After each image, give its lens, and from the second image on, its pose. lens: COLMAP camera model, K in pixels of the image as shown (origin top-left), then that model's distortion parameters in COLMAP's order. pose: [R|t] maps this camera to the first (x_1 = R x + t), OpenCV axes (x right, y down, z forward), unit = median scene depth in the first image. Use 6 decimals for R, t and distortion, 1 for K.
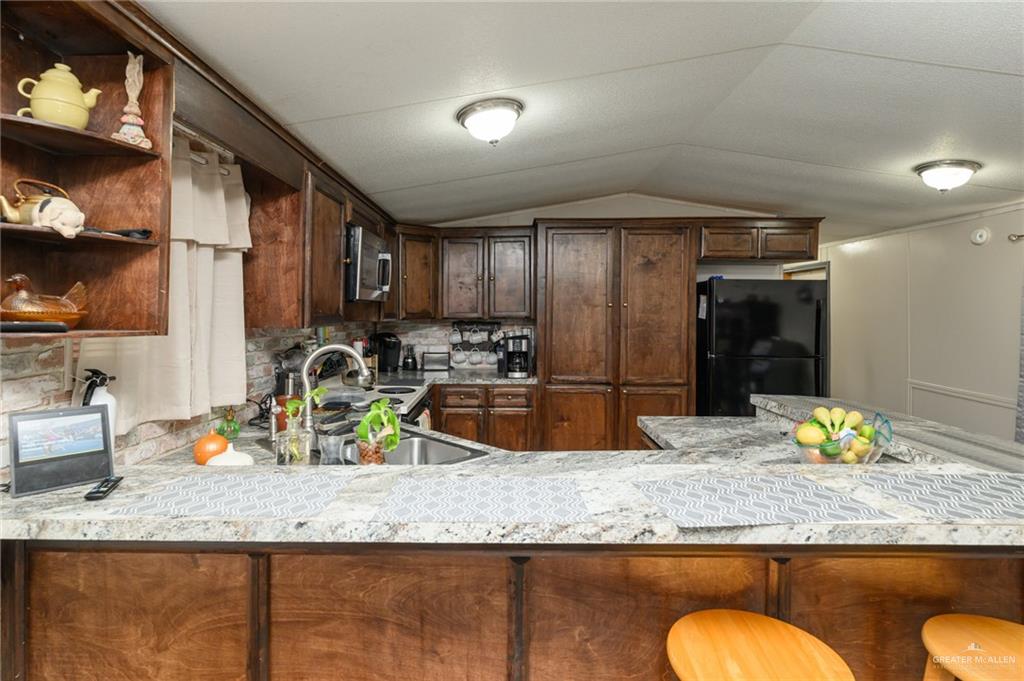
lens RADIAL K [[516.8, 0, 513.1], [0, 516.8, 280.9], [0, 0, 1]] dist [-0.000977, -0.000426]
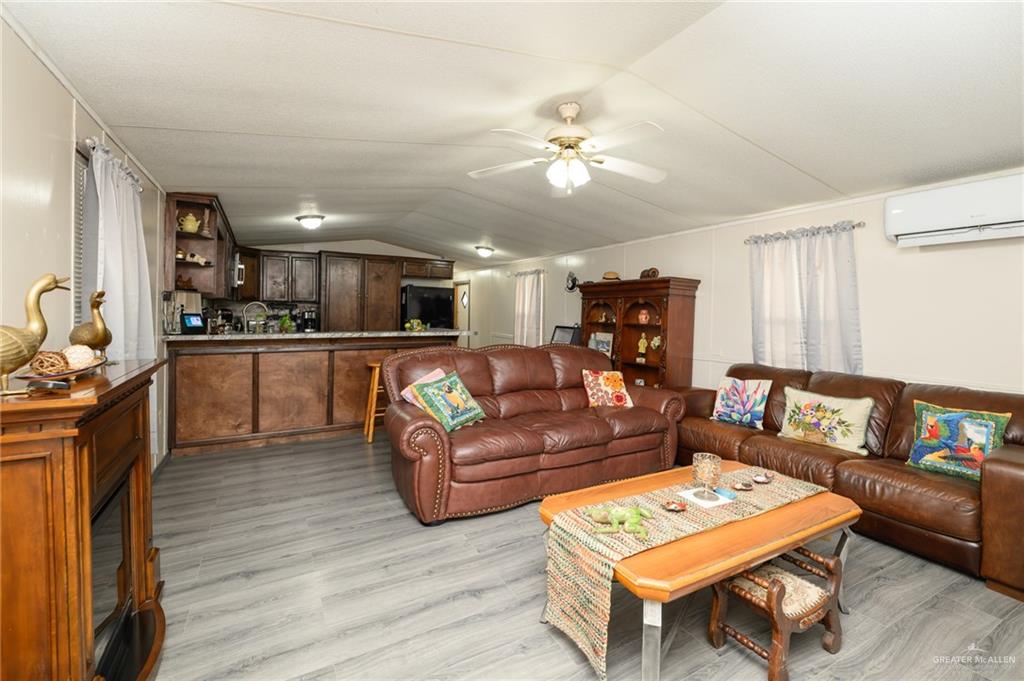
lens RADIAL K [[411.0, 0, 489.8], [0, 411.0, 338.2], [0, 0, 1]] dist [0.000681, 0.000134]
pose [[0.887721, -0.013258, 0.460191, -0.106527], [-0.045480, 0.992171, 0.116315, -0.000817], [-0.458130, -0.124185, 0.880168, -0.702812]]
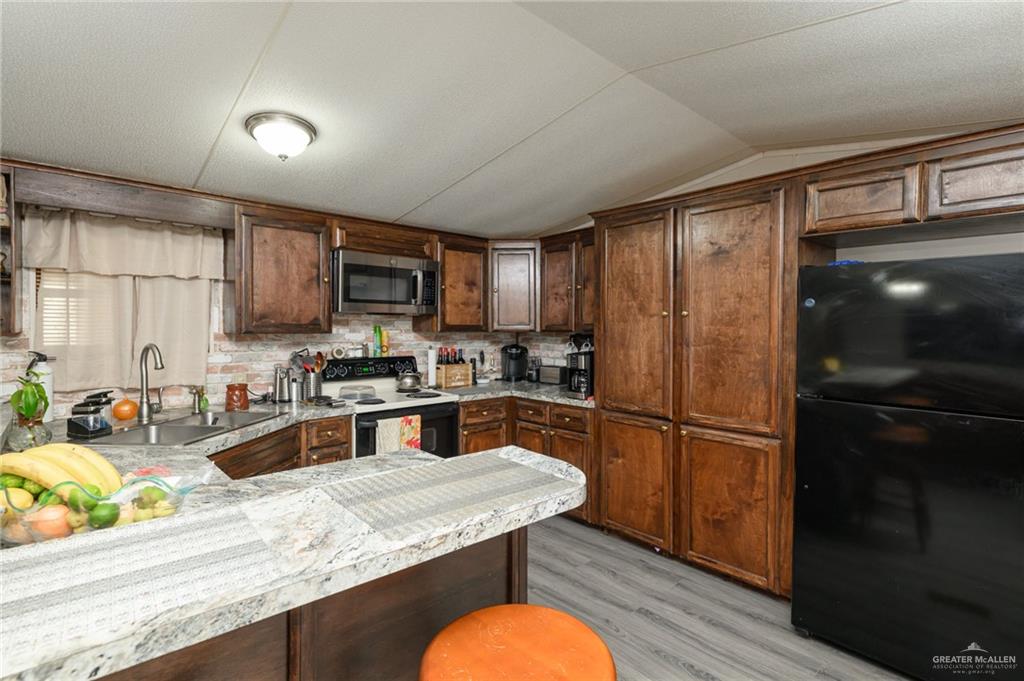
lens RADIAL K [[487.3, 0, 531.4], [0, 487.3, 319.0], [0, 0, 1]] dist [-0.018907, 0.000253]
pose [[0.703846, -0.009193, -0.710293, 0.549116], [0.037255, 0.999018, 0.023987, 0.029882], [0.709375, -0.043345, 0.703497, 0.370389]]
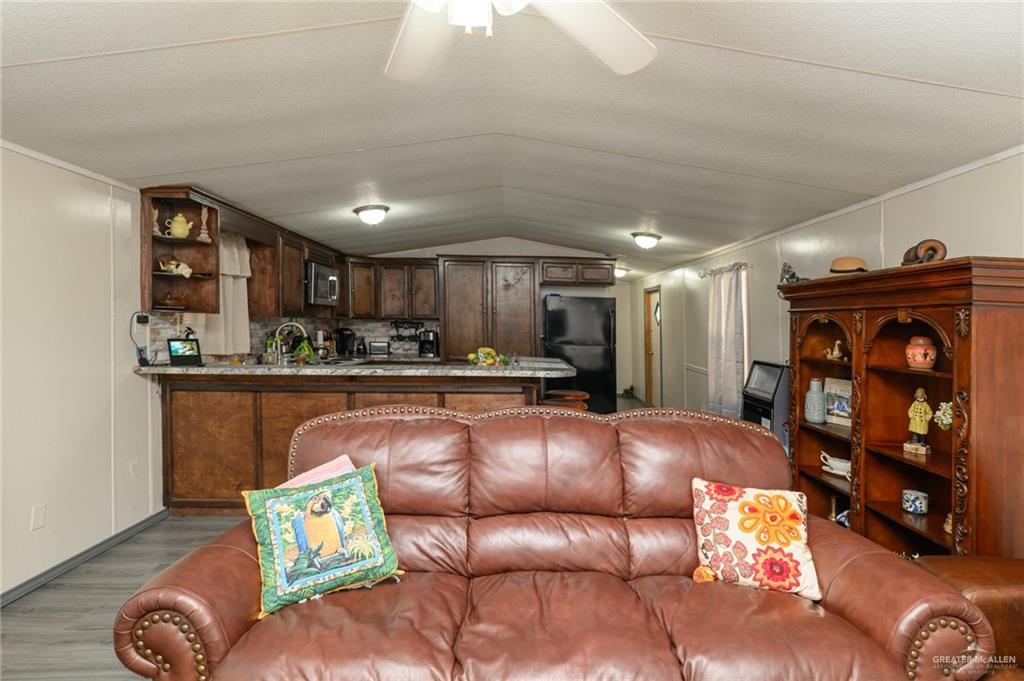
lens RADIAL K [[495.7, 0, 522.1], [0, 495.7, 333.0], [0, 0, 1]] dist [0.000359, 0.000211]
pose [[0.999335, 0.016880, 0.032308, 0.250650], [-0.019385, 0.996699, 0.078842, -0.008067], [-0.030871, -0.079415, 0.996363, -0.498629]]
